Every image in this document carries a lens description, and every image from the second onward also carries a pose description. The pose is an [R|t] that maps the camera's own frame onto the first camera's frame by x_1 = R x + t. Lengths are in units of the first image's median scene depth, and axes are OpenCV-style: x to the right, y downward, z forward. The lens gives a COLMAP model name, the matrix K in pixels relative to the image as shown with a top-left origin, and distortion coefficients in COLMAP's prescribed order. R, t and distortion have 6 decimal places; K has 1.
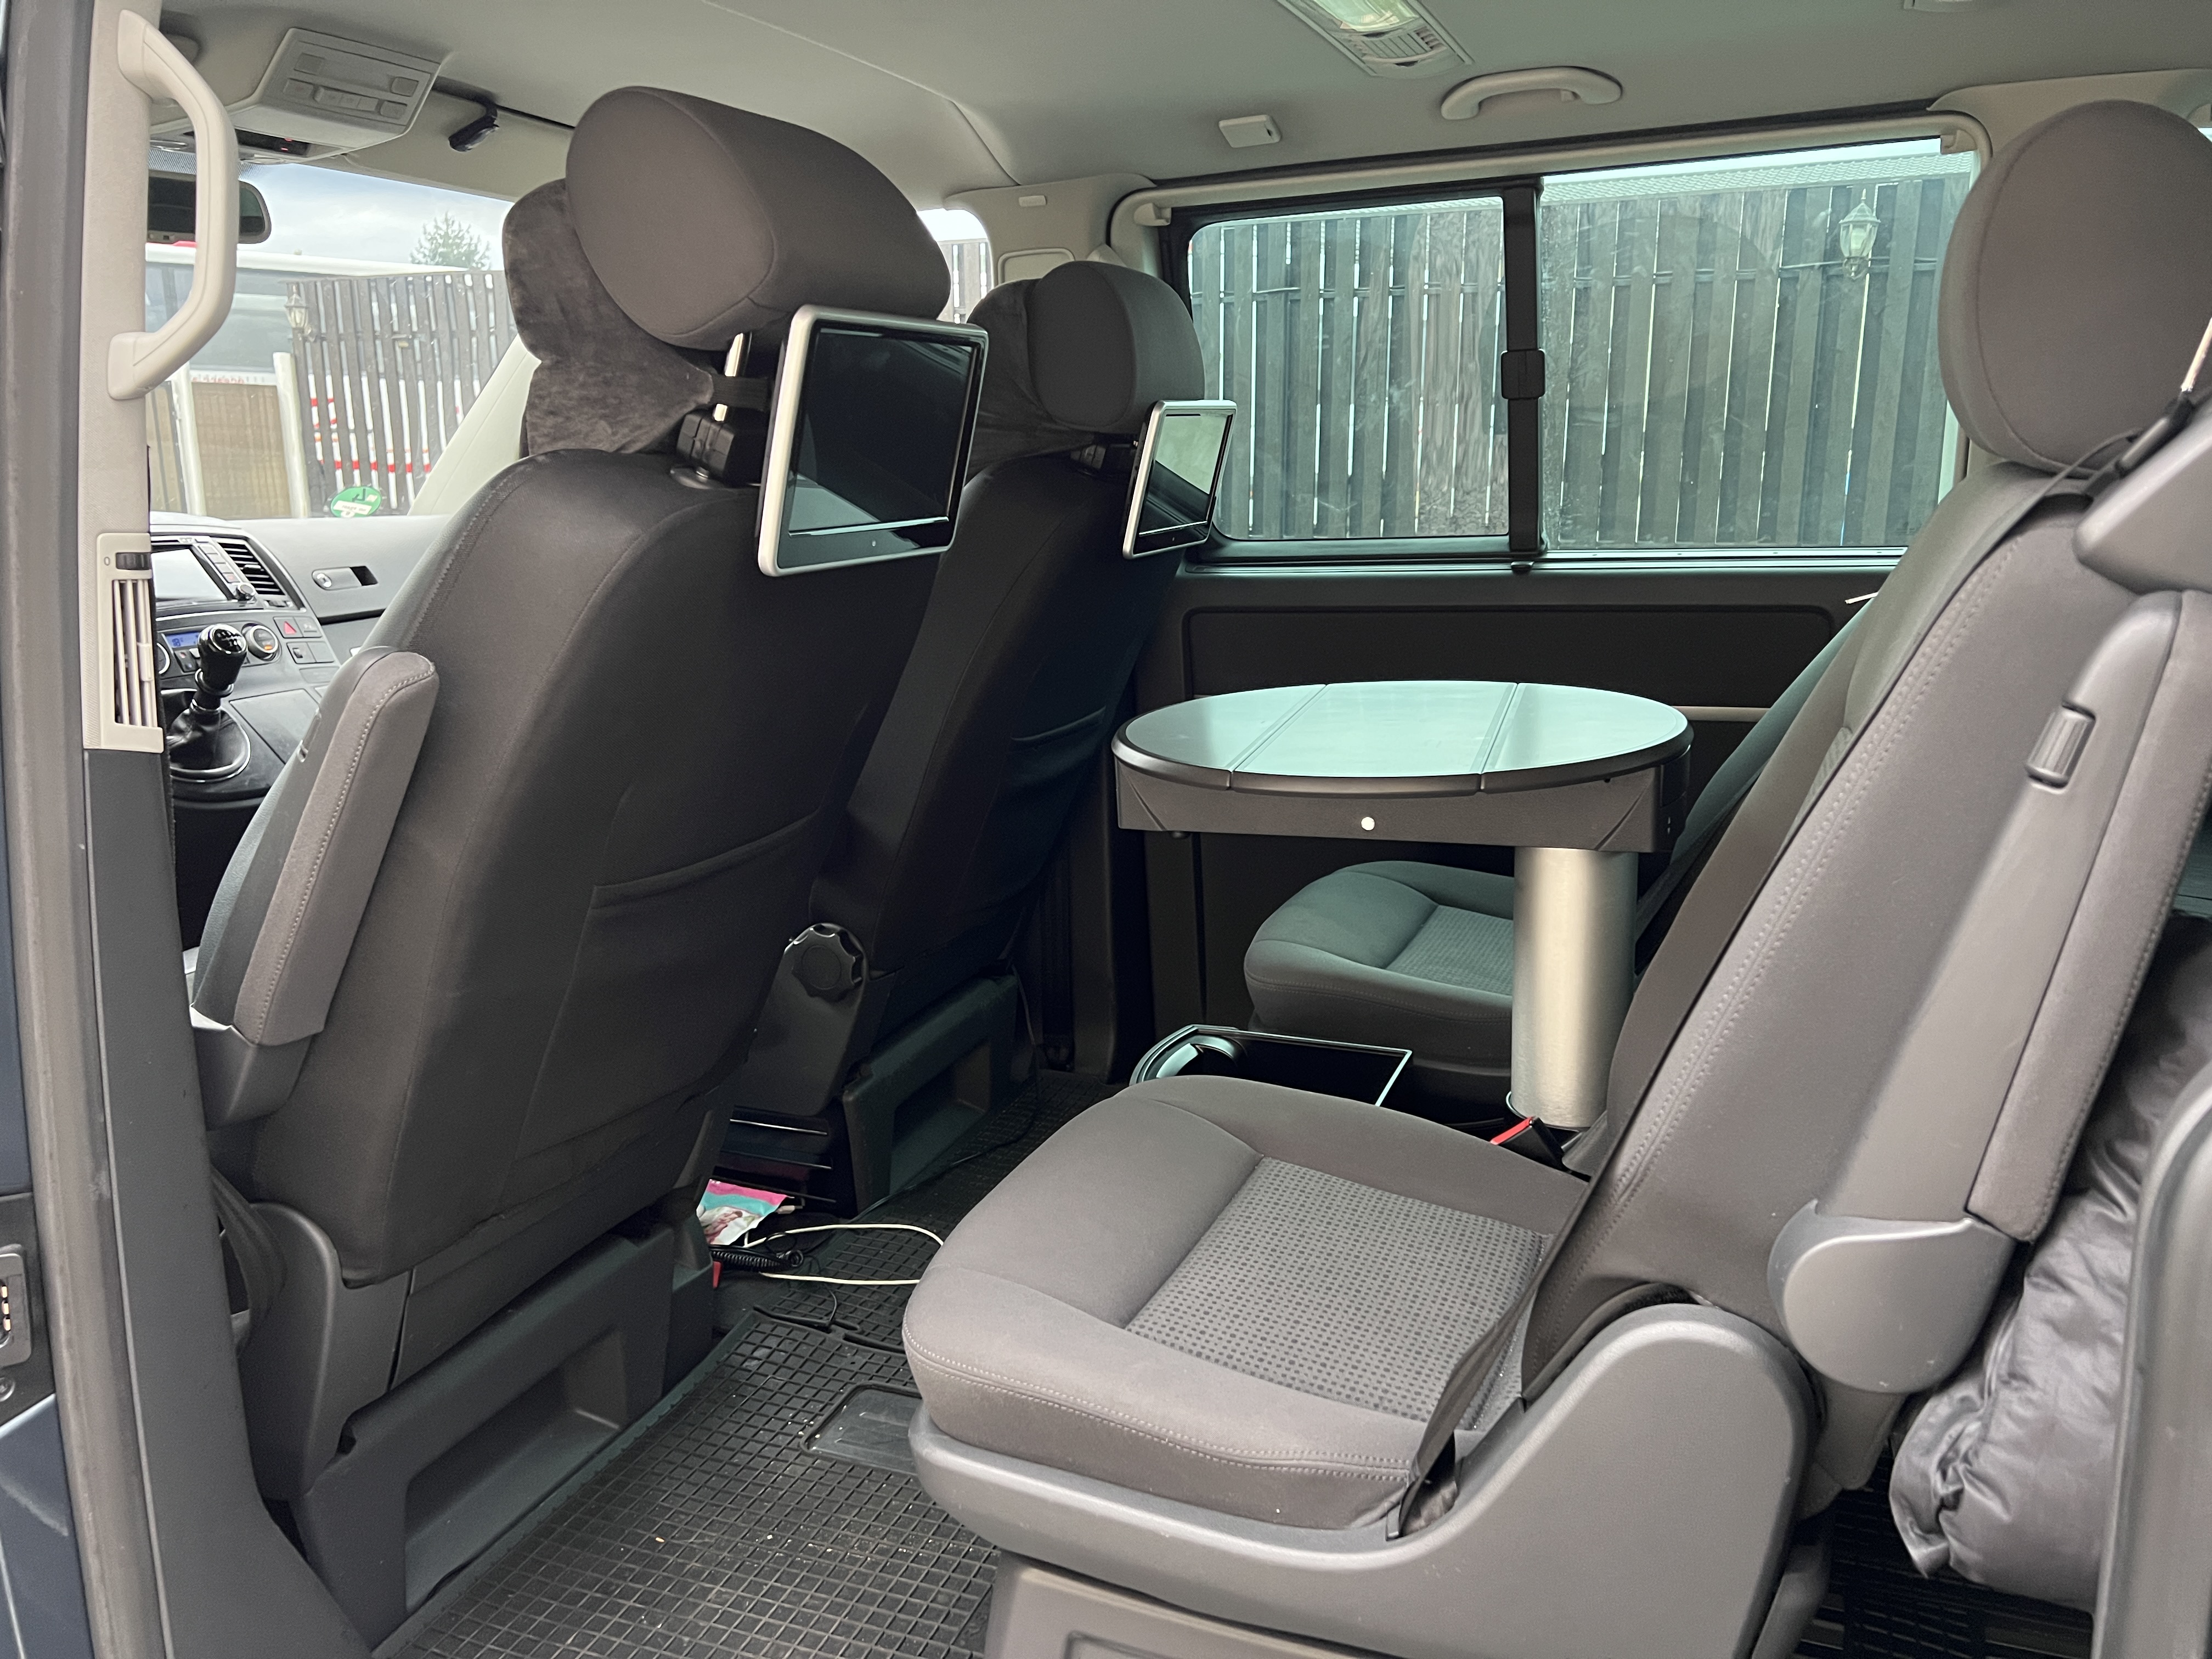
lens RADIAL K [[1670.9, 0, 1117.7], [0, 1670.9, 830.2], [0, 0, 1]] dist [0.052769, -0.056075]
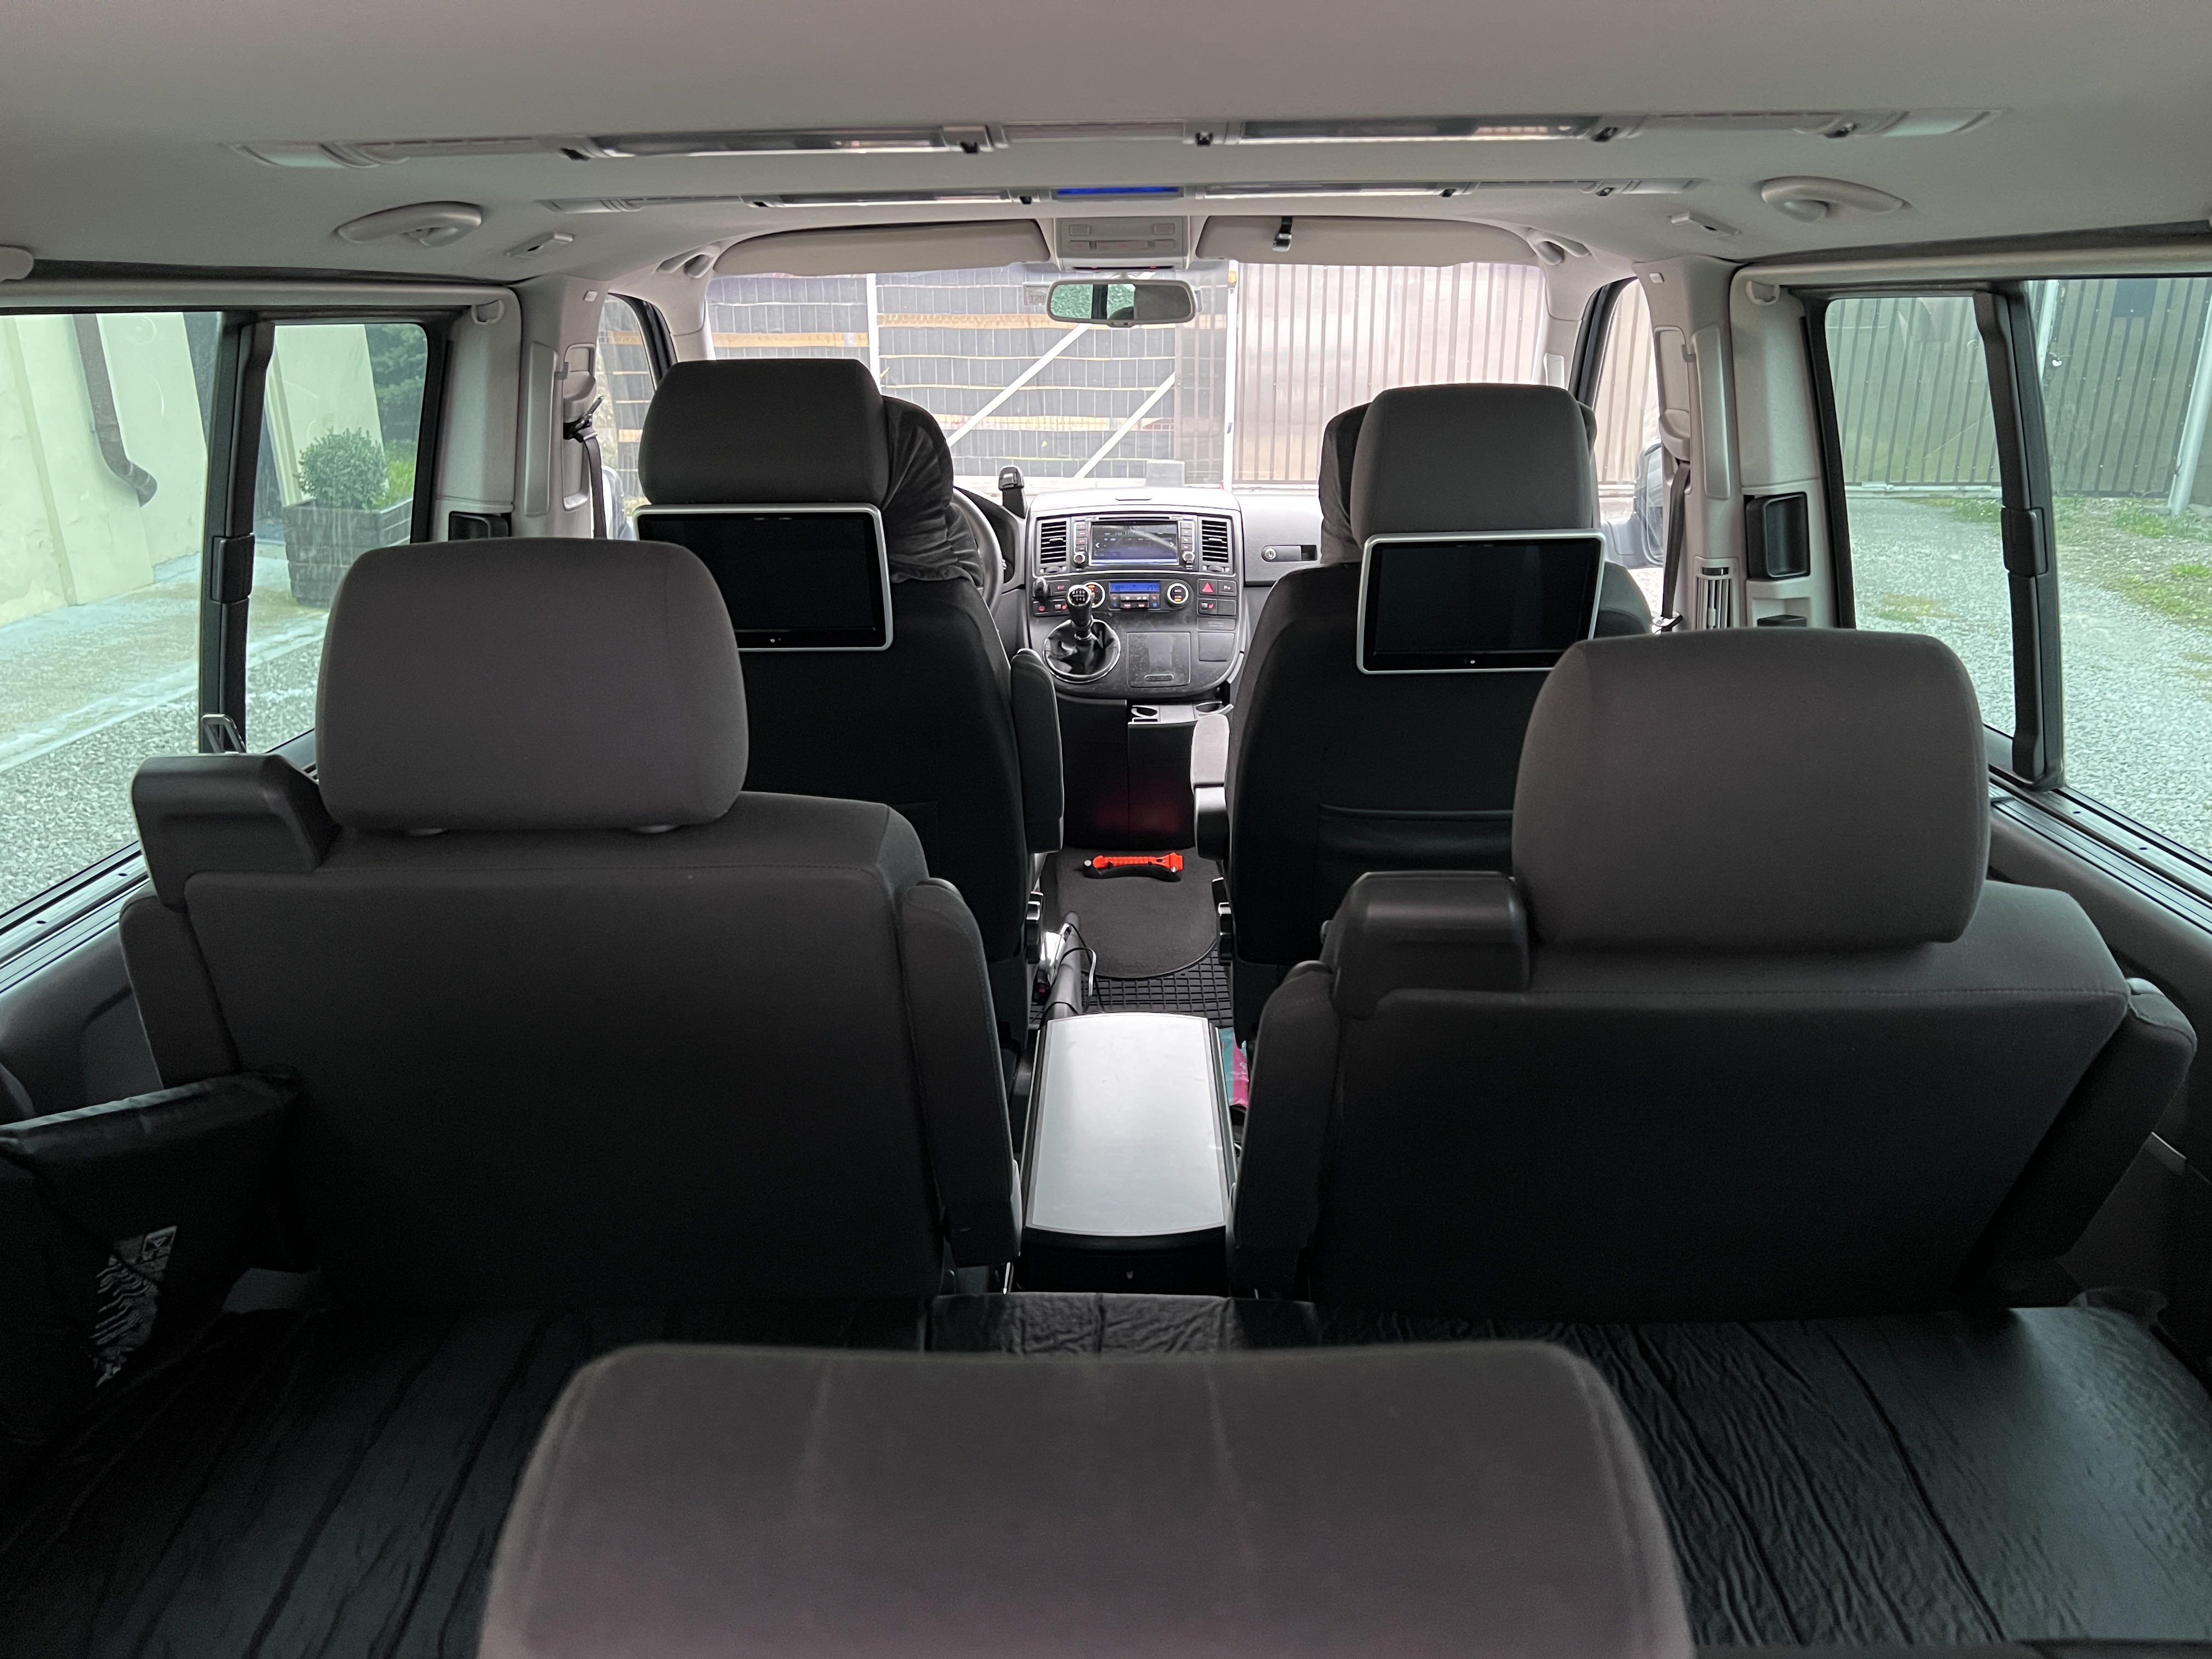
lens RADIAL K [[1670.9, 0, 1115.3], [0, 1670.9, 830.2], [0, 0, 1]] dist [0.052769, -0.056075]
pose [[0.367024, 0.306888, -0.878131, 1.311670], [-0.209958, 0.946981, 0.243196, -0.425914], [0.906207, 0.095112, 0.411998, 0.626224]]
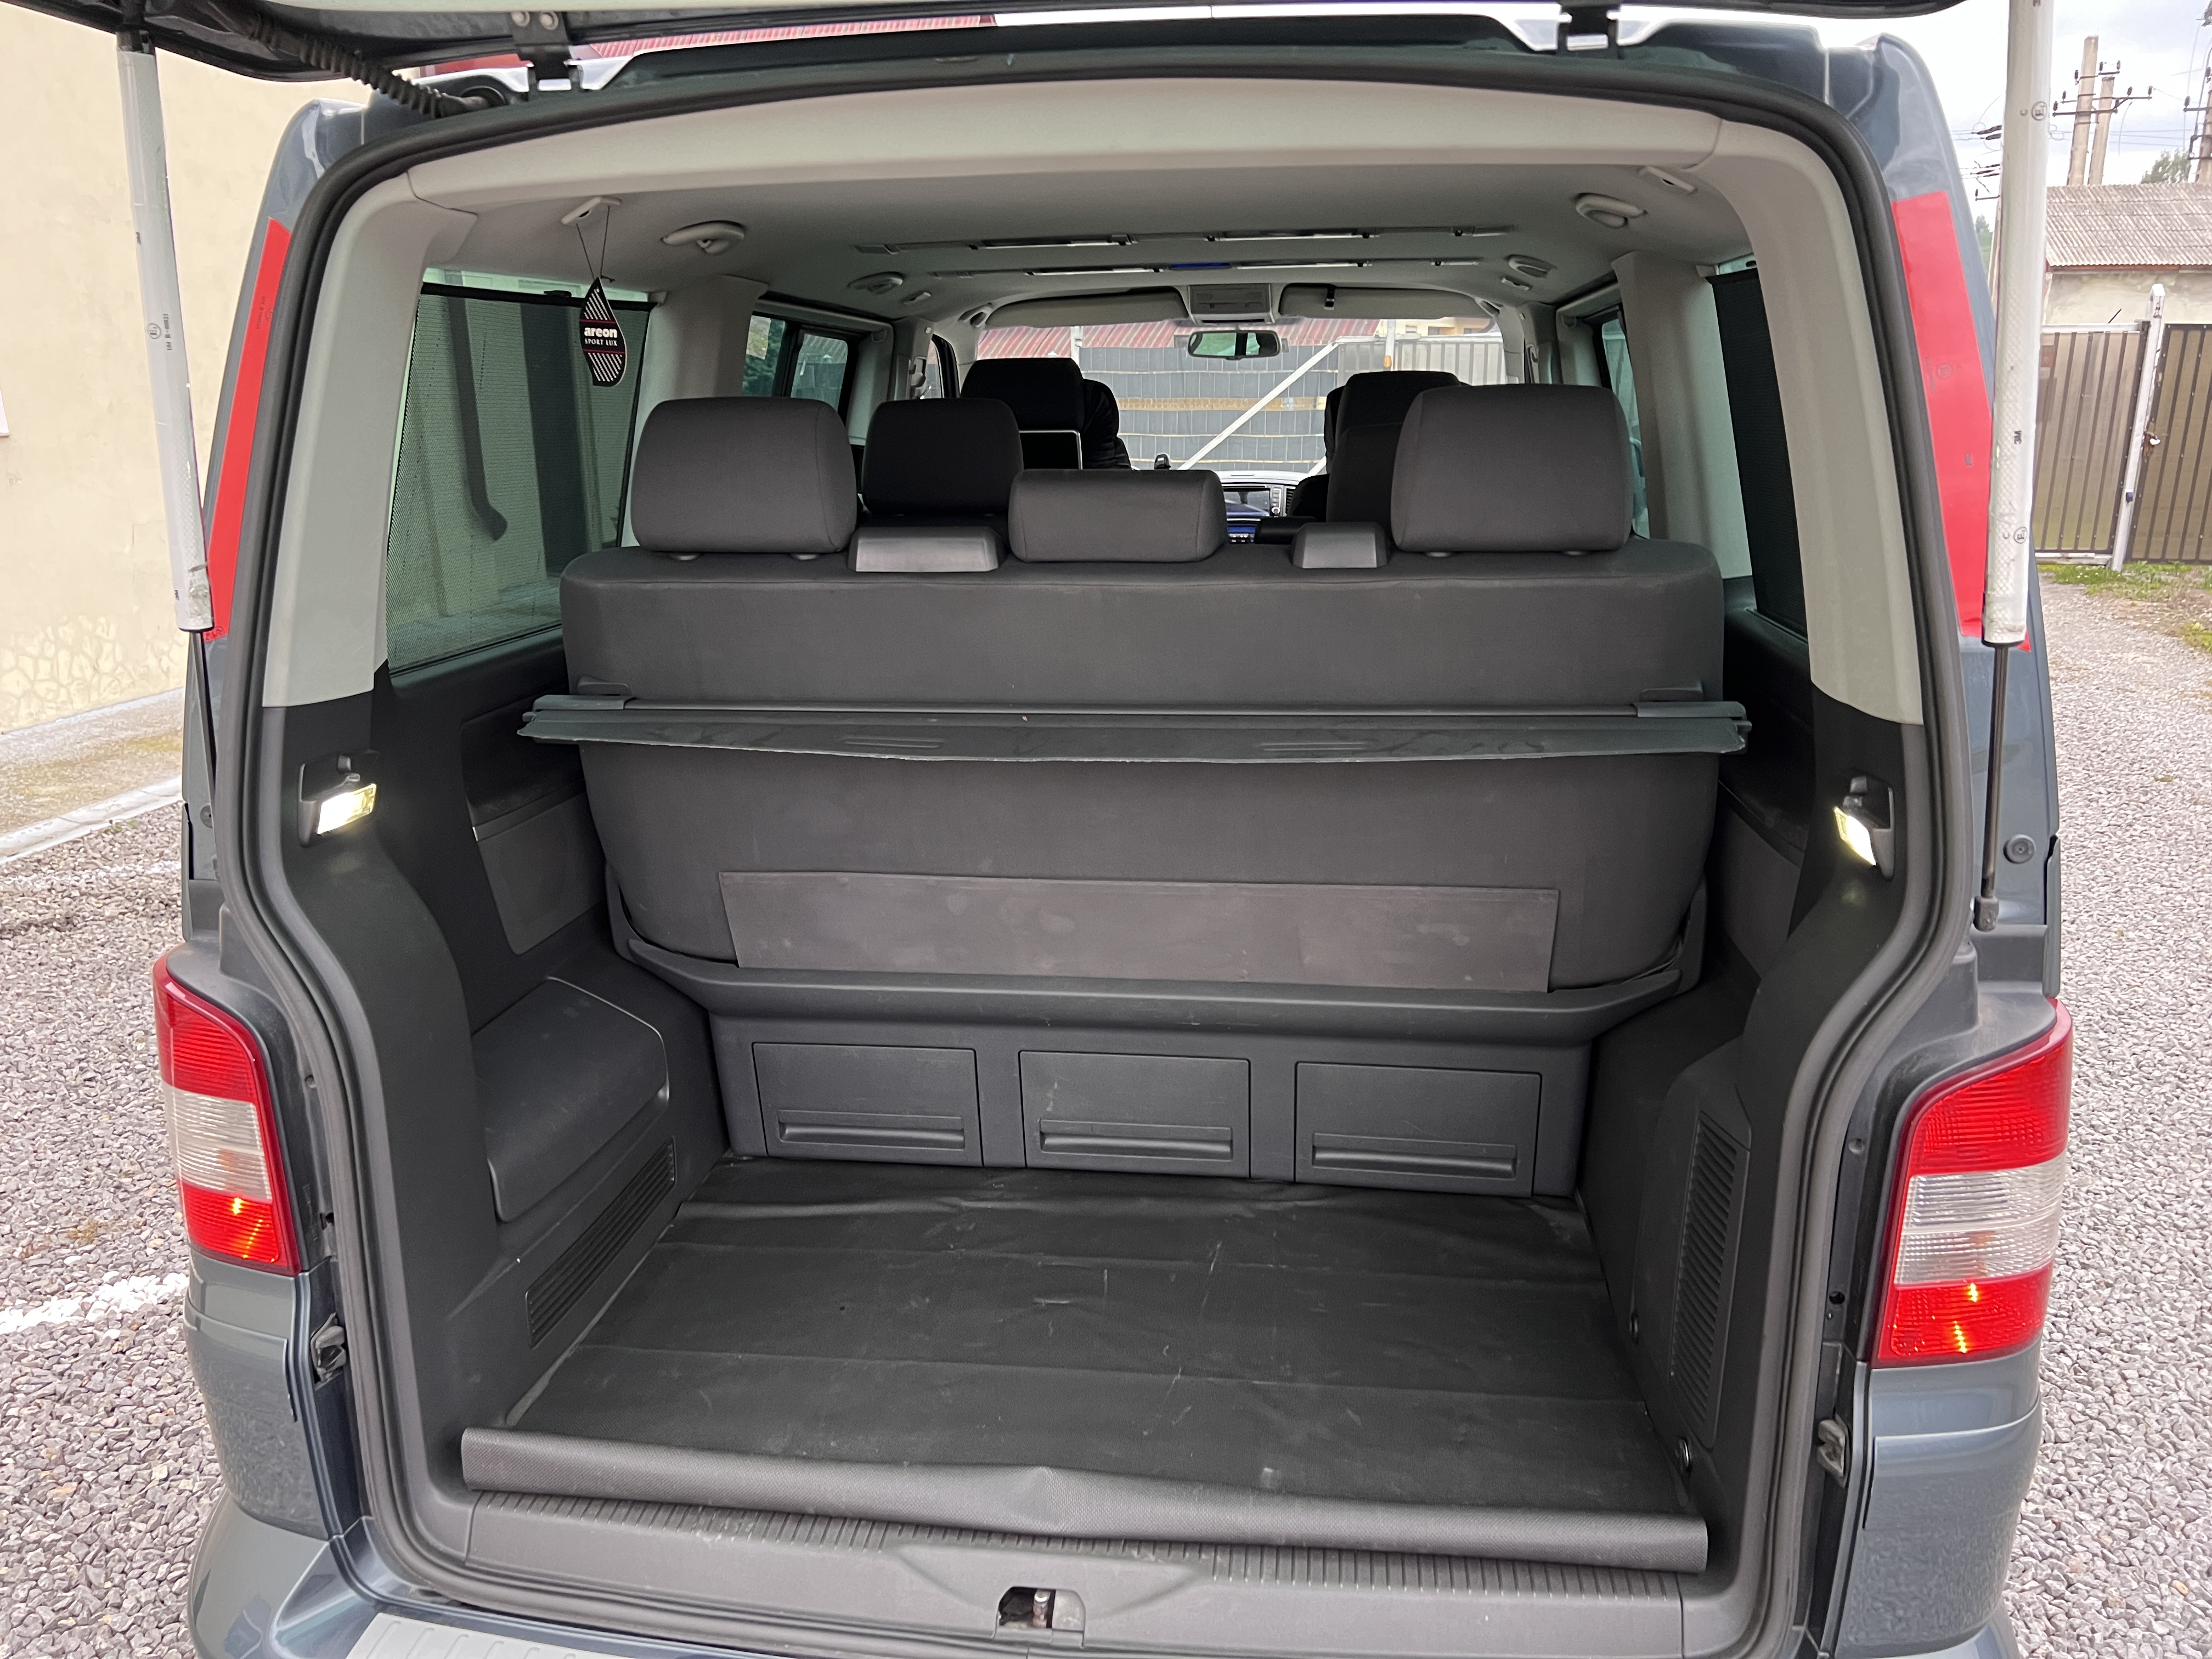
lens RADIAL K [[1670.9, 0, 1093.4], [0, 1670.9, 838.4], [0, 0, 1]] dist [0.052769, -0.056075]
pose [[0.248243, 0.269500, -0.930454, 2.624391], [-0.216771, 0.951617, 0.217795, -0.266231], [0.944132, 0.147629, 0.294652, 0.320867]]
